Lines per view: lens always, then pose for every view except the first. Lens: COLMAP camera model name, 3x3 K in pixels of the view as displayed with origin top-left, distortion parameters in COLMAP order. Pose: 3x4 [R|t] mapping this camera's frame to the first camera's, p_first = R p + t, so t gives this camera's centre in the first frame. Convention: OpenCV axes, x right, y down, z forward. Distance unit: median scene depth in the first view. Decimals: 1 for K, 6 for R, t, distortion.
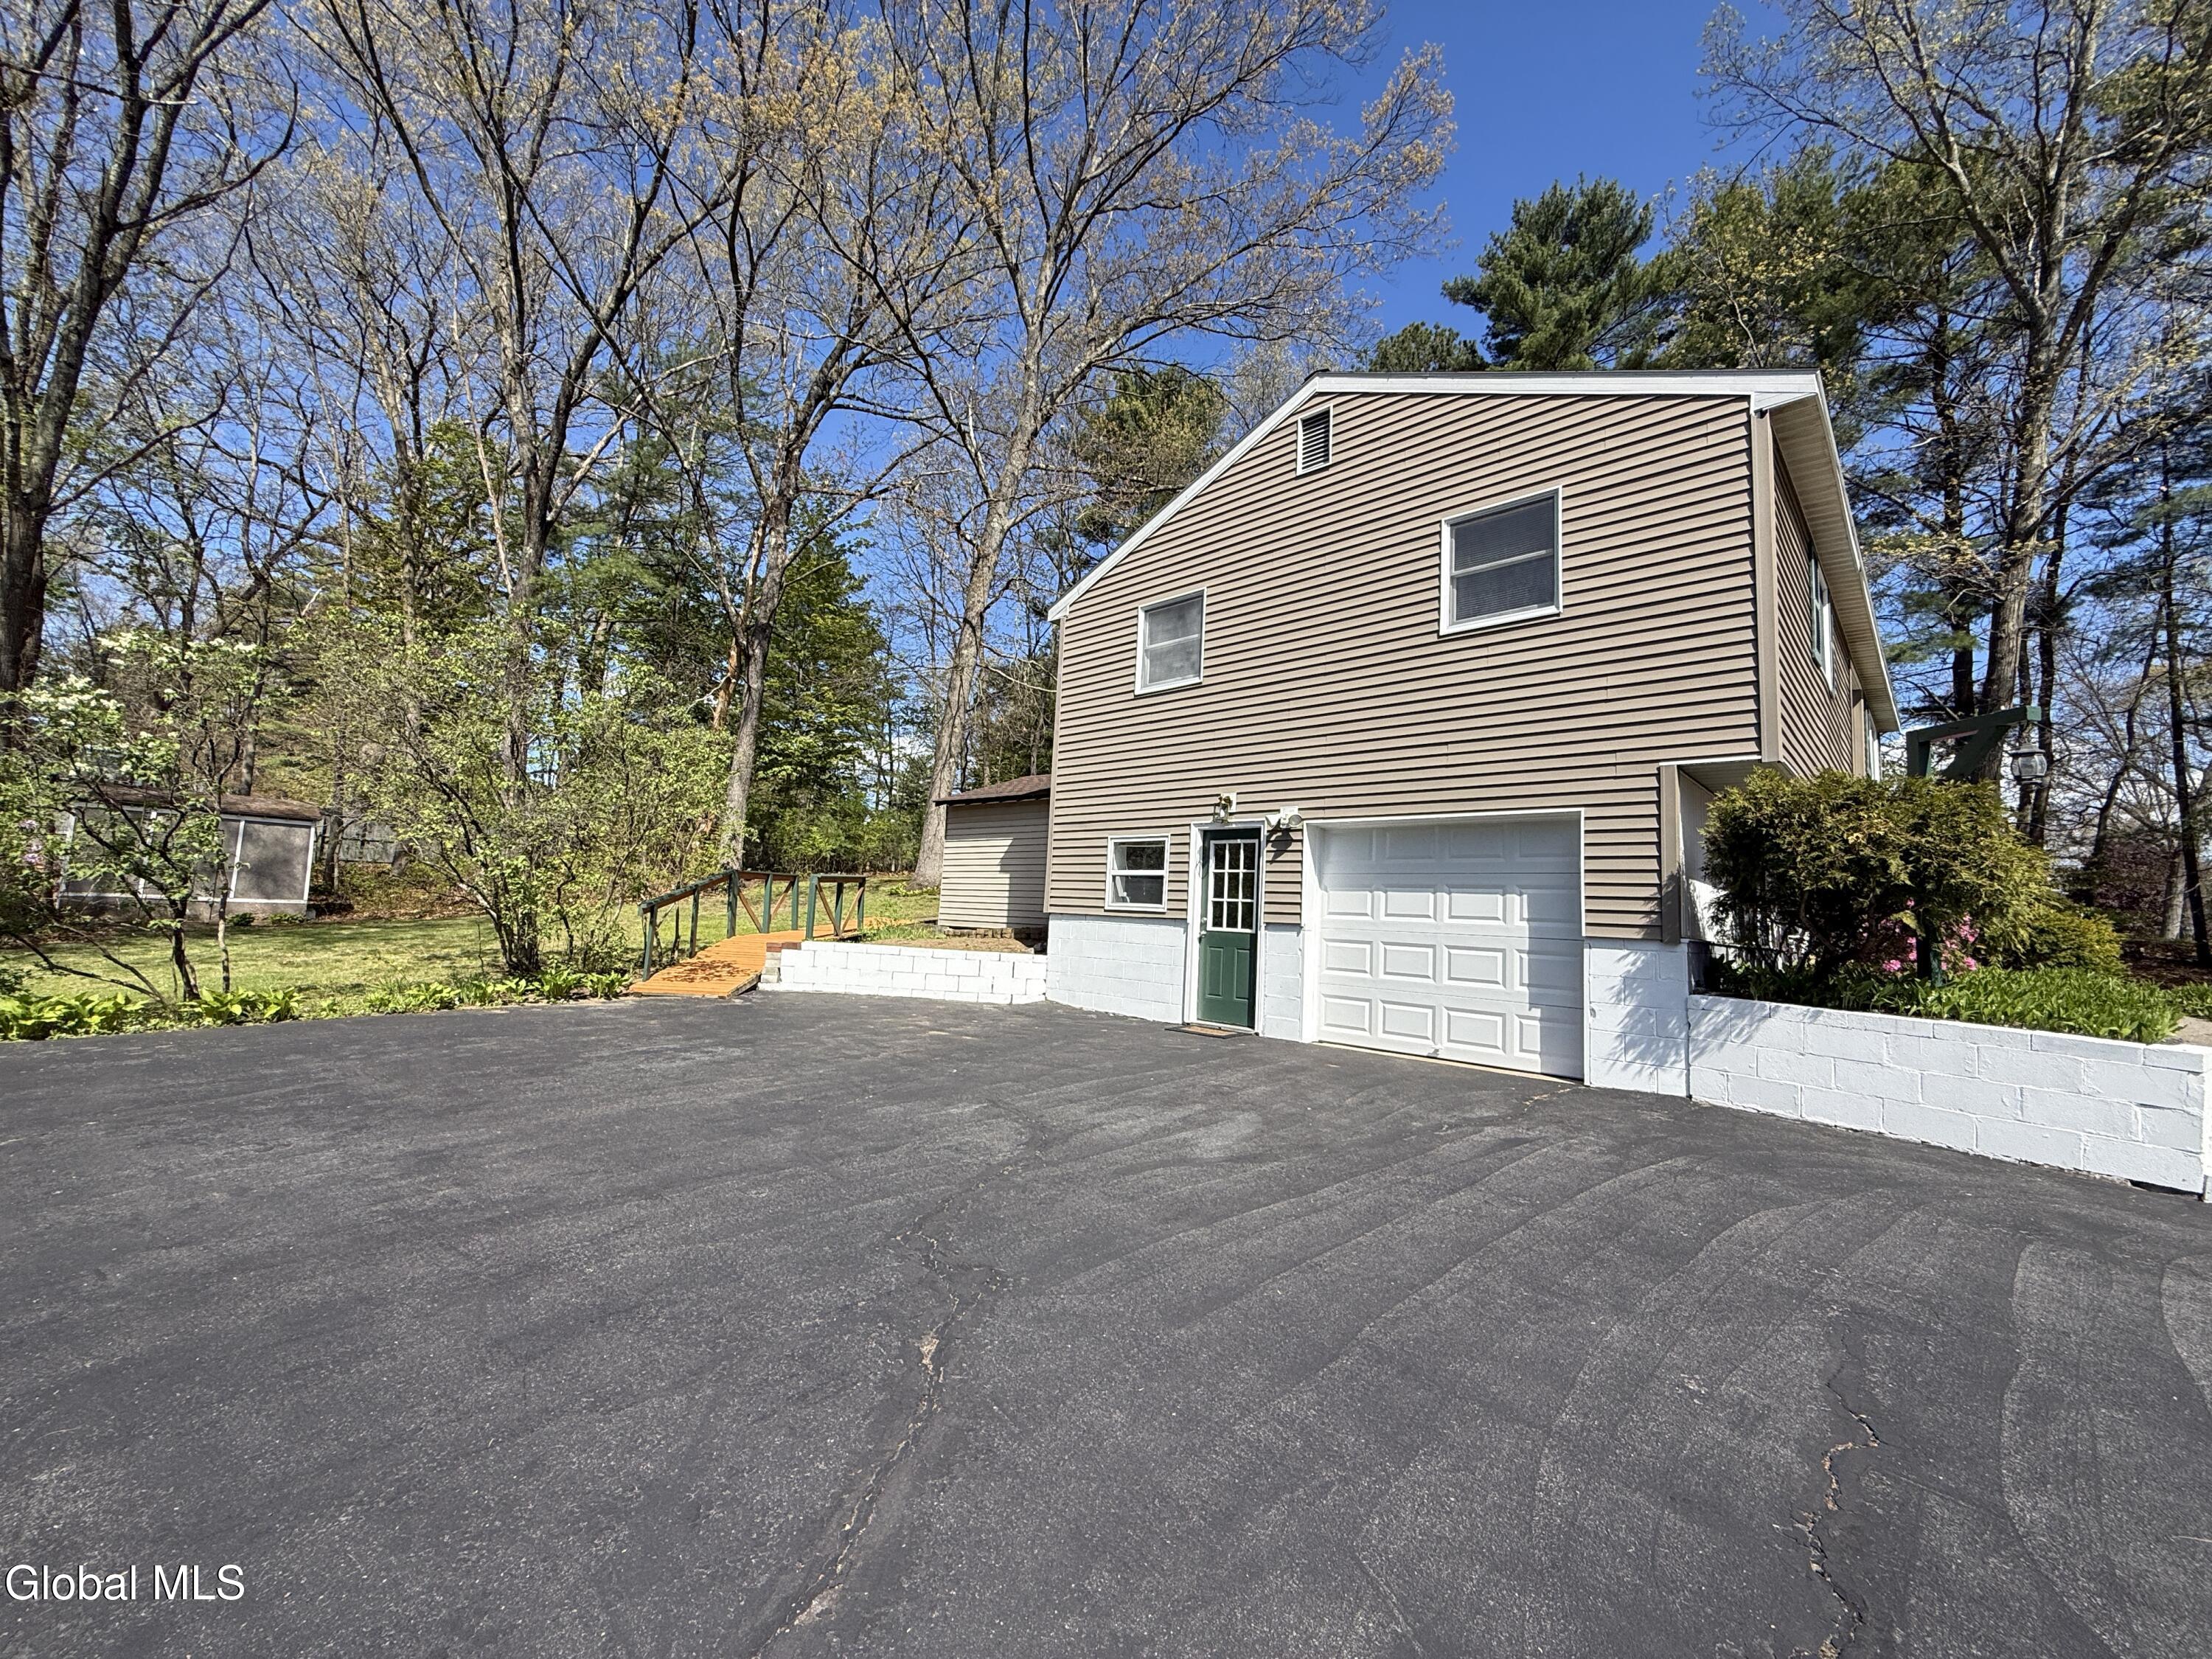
lens RADIAL K [[878.4, 0, 1106.1], [0, 878.4, 833.0], [0, 0, 1]] dist [0.000557, 0.000058]
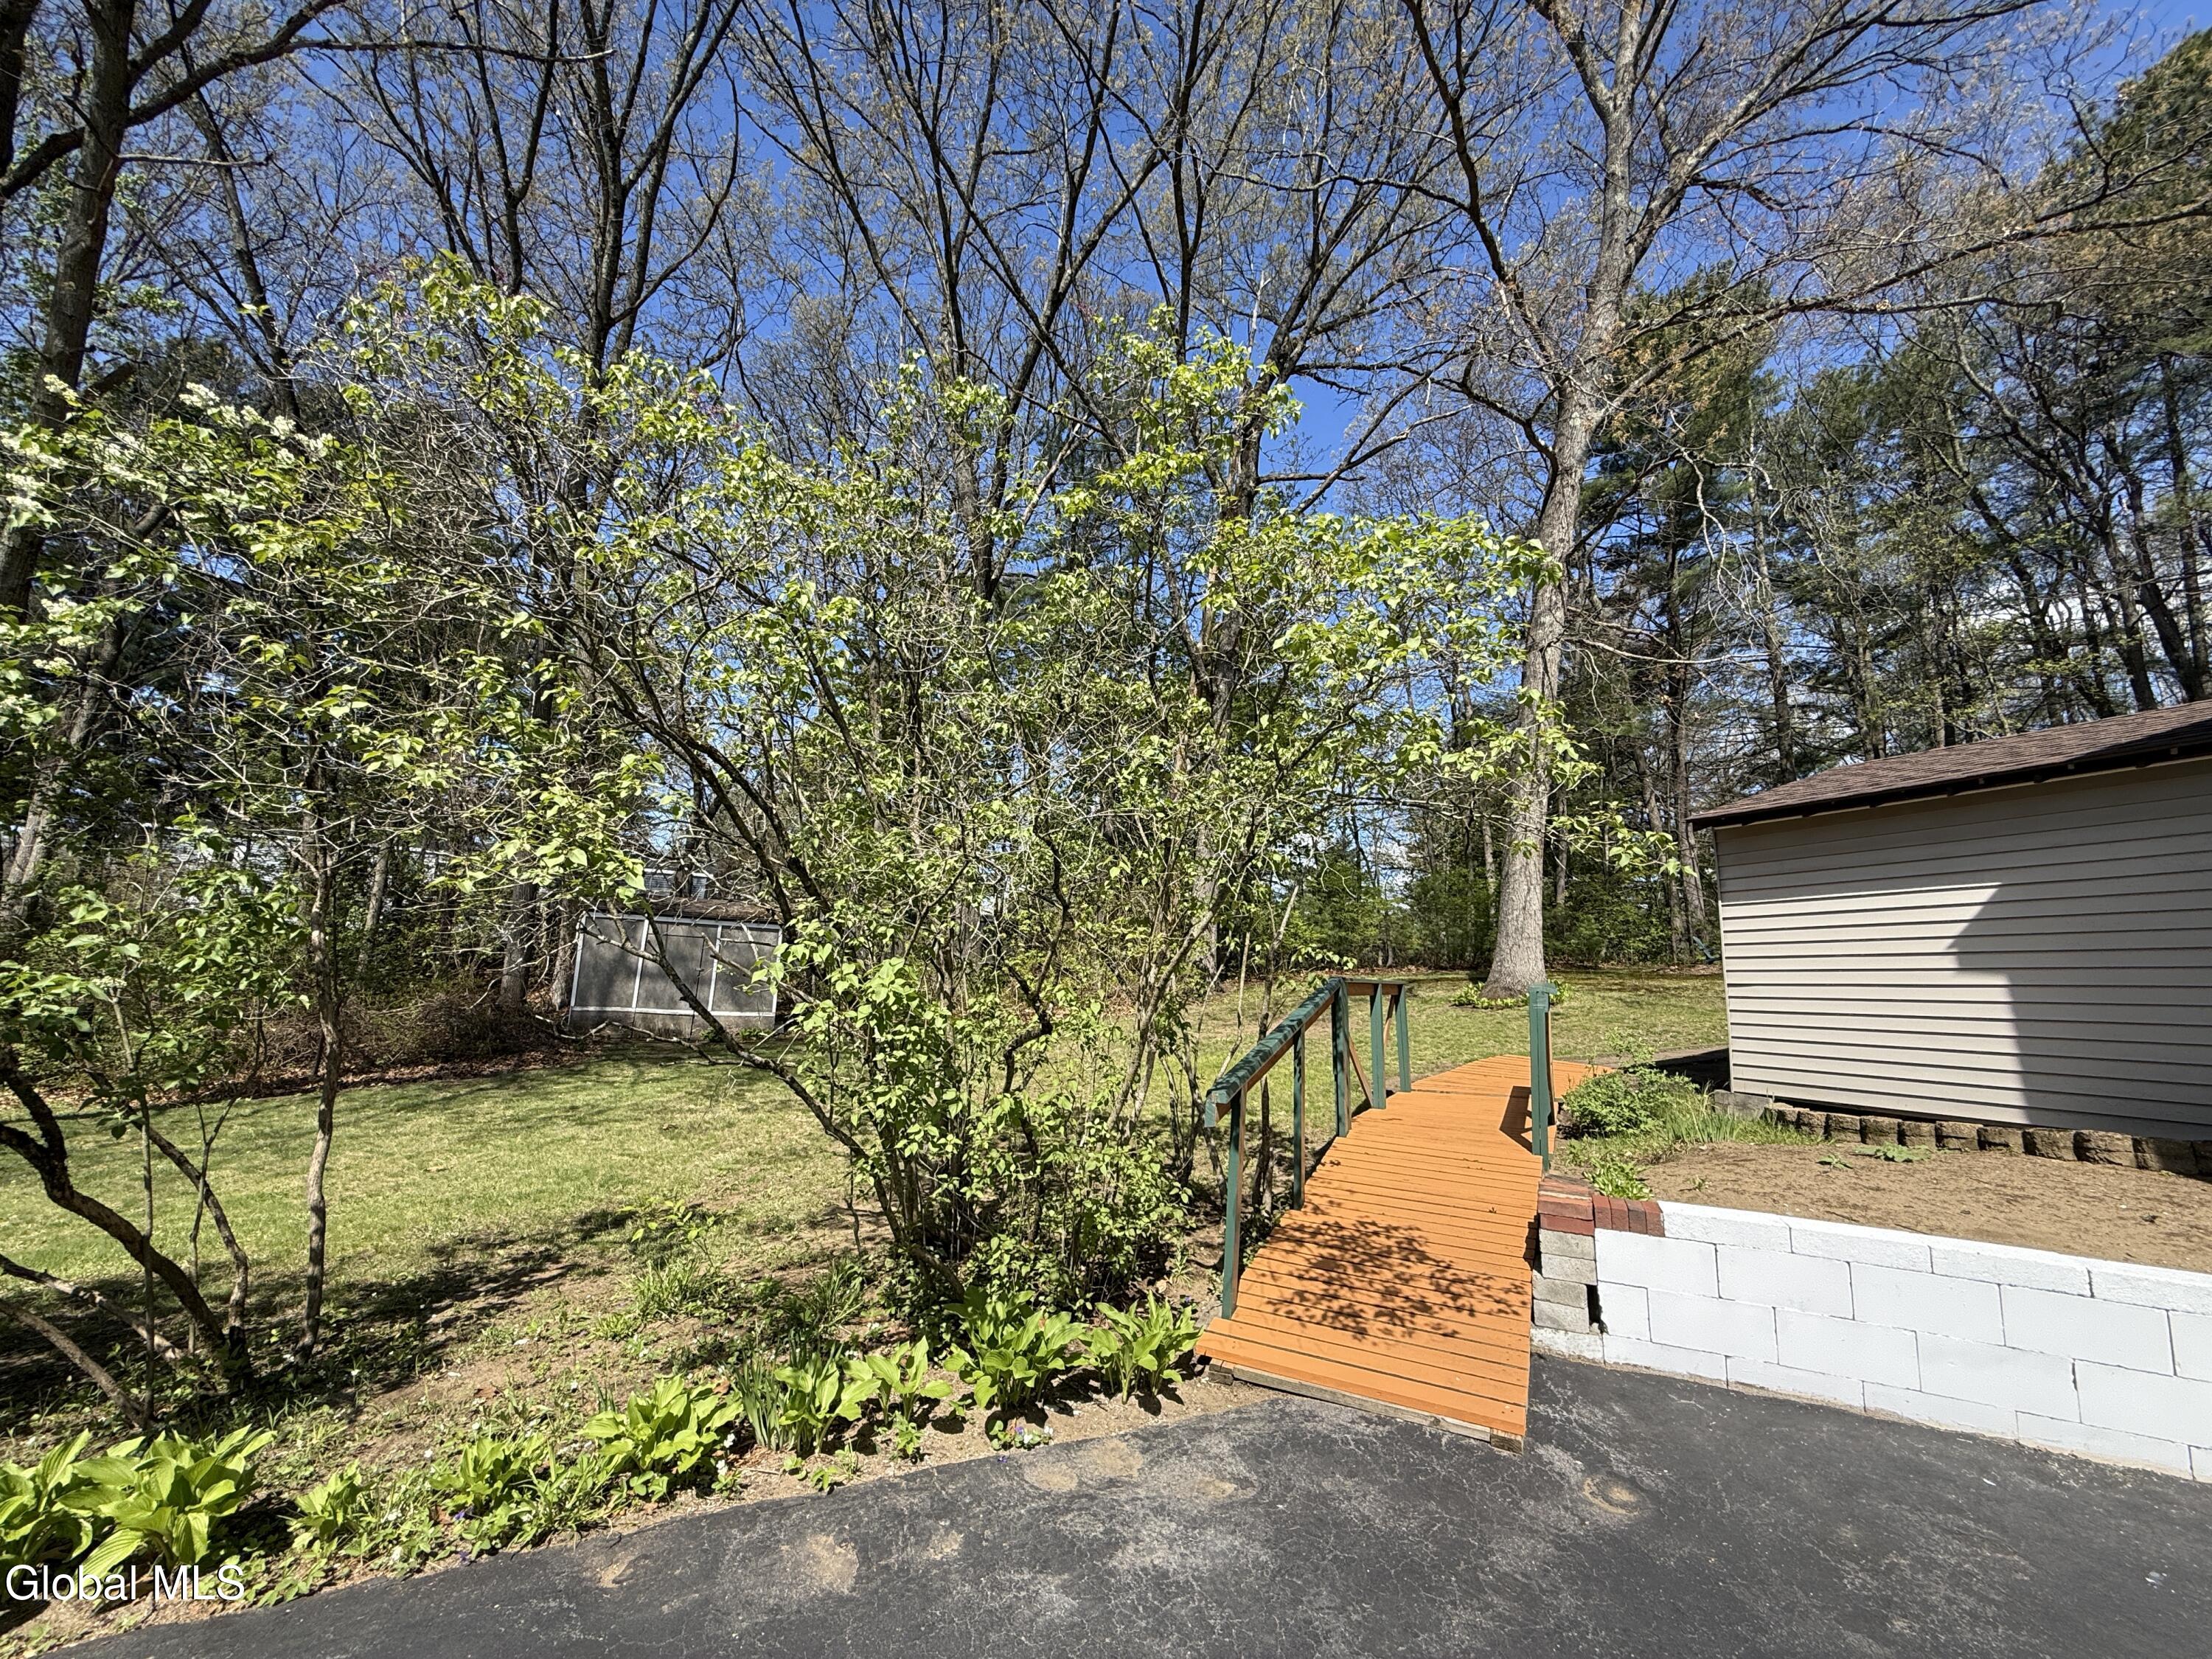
lens RADIAL K [[876.7, 0, 1101.3], [0, 876.7, 833.5], [0, 0, 1]] dist [-0.001978, 0.000110]
pose [[0.896212, -0.083877, -0.435624, -0.292336], [0.038042, 0.992877, -0.112909, 0.012281], [0.441992, 0.084618, 0.893019, 0.475327]]
